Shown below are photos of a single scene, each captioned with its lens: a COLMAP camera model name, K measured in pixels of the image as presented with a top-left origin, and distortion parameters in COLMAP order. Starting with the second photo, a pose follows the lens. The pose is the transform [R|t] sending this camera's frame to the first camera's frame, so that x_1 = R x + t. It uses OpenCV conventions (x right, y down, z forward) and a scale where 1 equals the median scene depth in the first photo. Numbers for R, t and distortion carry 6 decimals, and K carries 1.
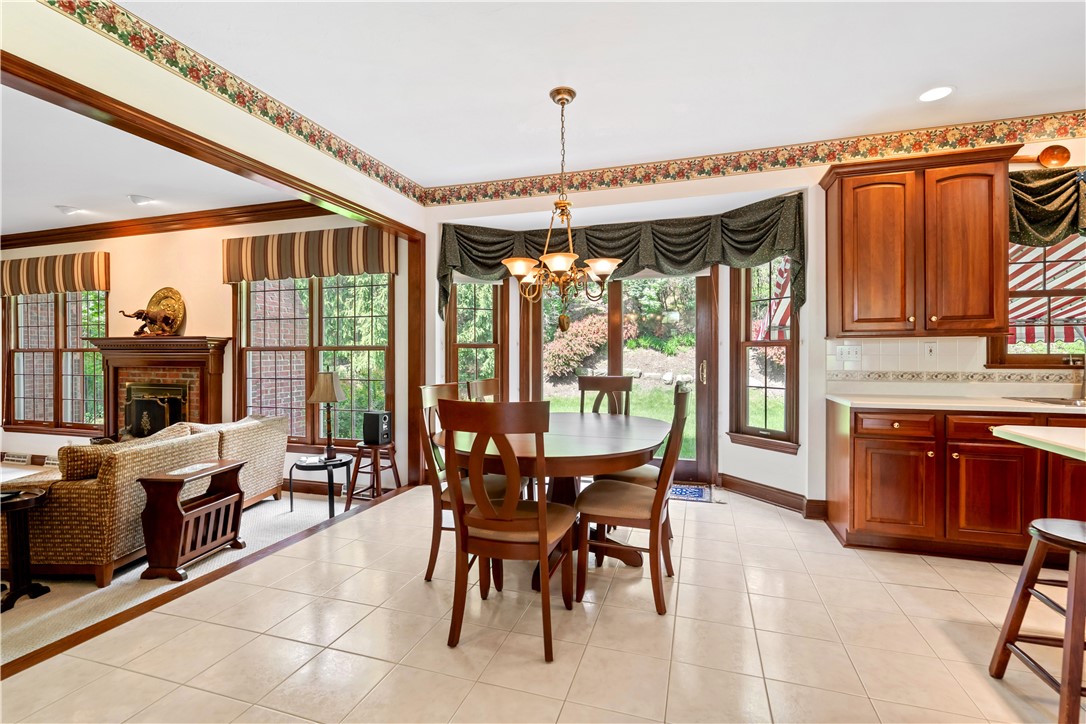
lens RADIAL K [[501.6, 0, 542.0], [0, 501.6, 359.1], [0, 0, 1]] dist [-0.003469, 0.000022]
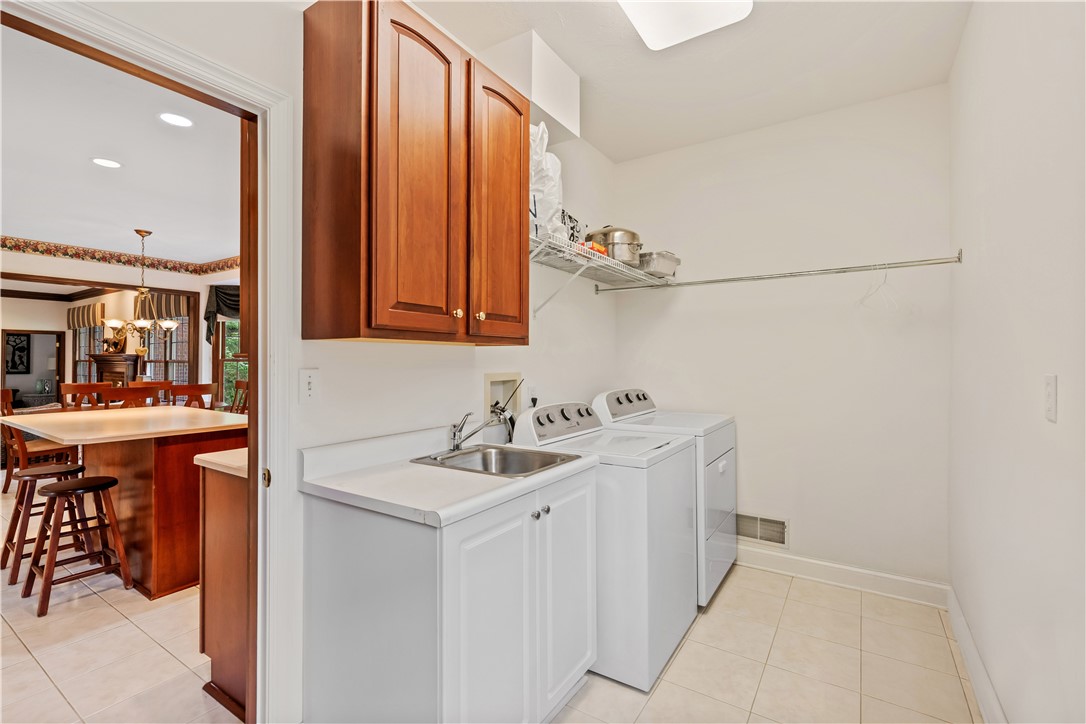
lens RADIAL K [[501.6, 0, 541.2], [0, 501.6, 360.0], [0, 0, 1]] dist [-0.003469, 0.000022]
pose [[0.962368, 0.000825, -0.271749, 1.259024], [-0.004582, 0.999903, -0.013191, -0.010851], [0.271712, 0.013939, 0.962278, -0.264128]]
